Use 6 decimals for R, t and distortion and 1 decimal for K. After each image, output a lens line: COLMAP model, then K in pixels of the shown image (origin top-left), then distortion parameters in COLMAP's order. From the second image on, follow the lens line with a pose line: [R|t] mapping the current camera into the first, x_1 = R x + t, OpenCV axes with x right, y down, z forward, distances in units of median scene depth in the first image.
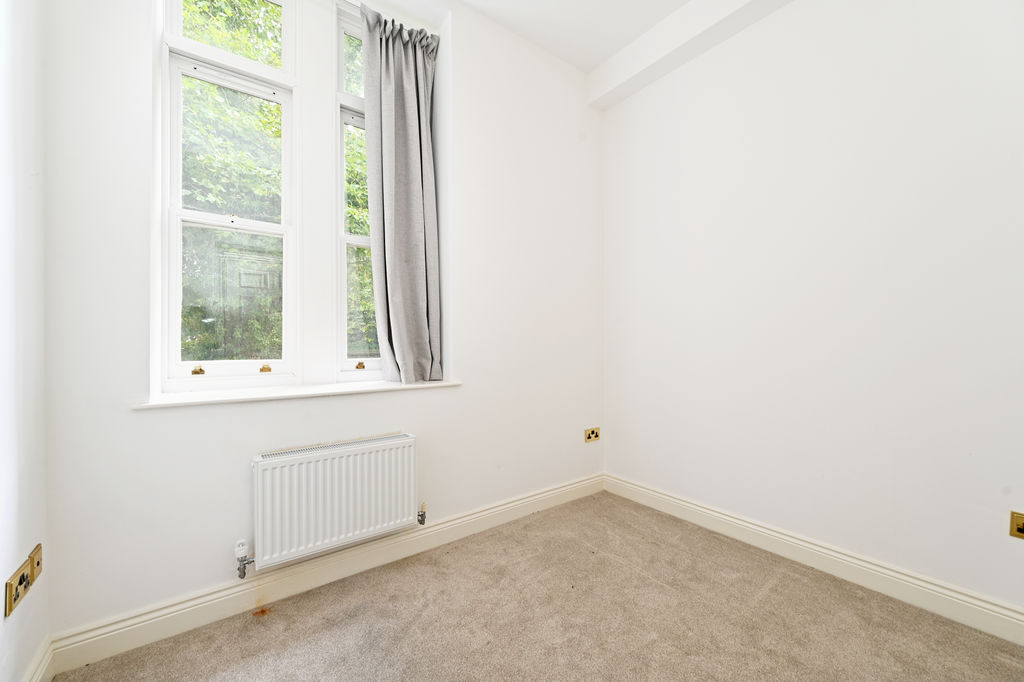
lens RADIAL K [[405.3, 0, 509.5], [0, 405.3, 338.5], [0, 0, 1]] dist [-0.008088, 0.000810]
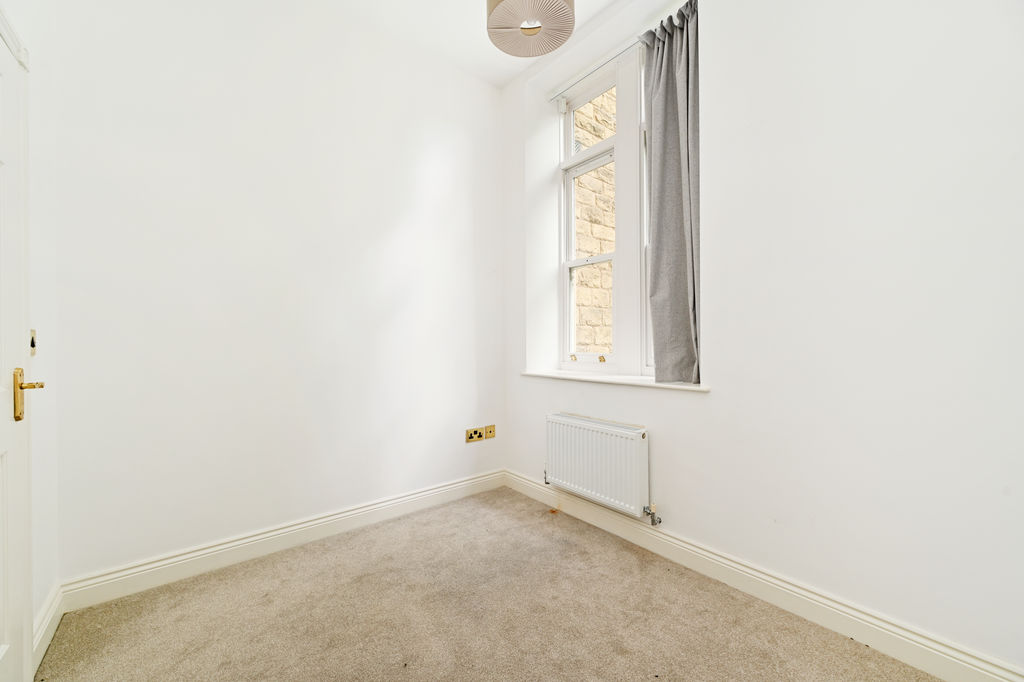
lens RADIAL K [[405.3, 0, 509.3], [0, 405.3, 344.7], [0, 0, 1]] dist [-0.008088, 0.000810]
pose [[0.012900, 0.001104, -0.999916, 0.824780], [0.008571, 0.999963, 0.001215, 0.016192], [0.999880, -0.008586, 0.012890, 0.687545]]
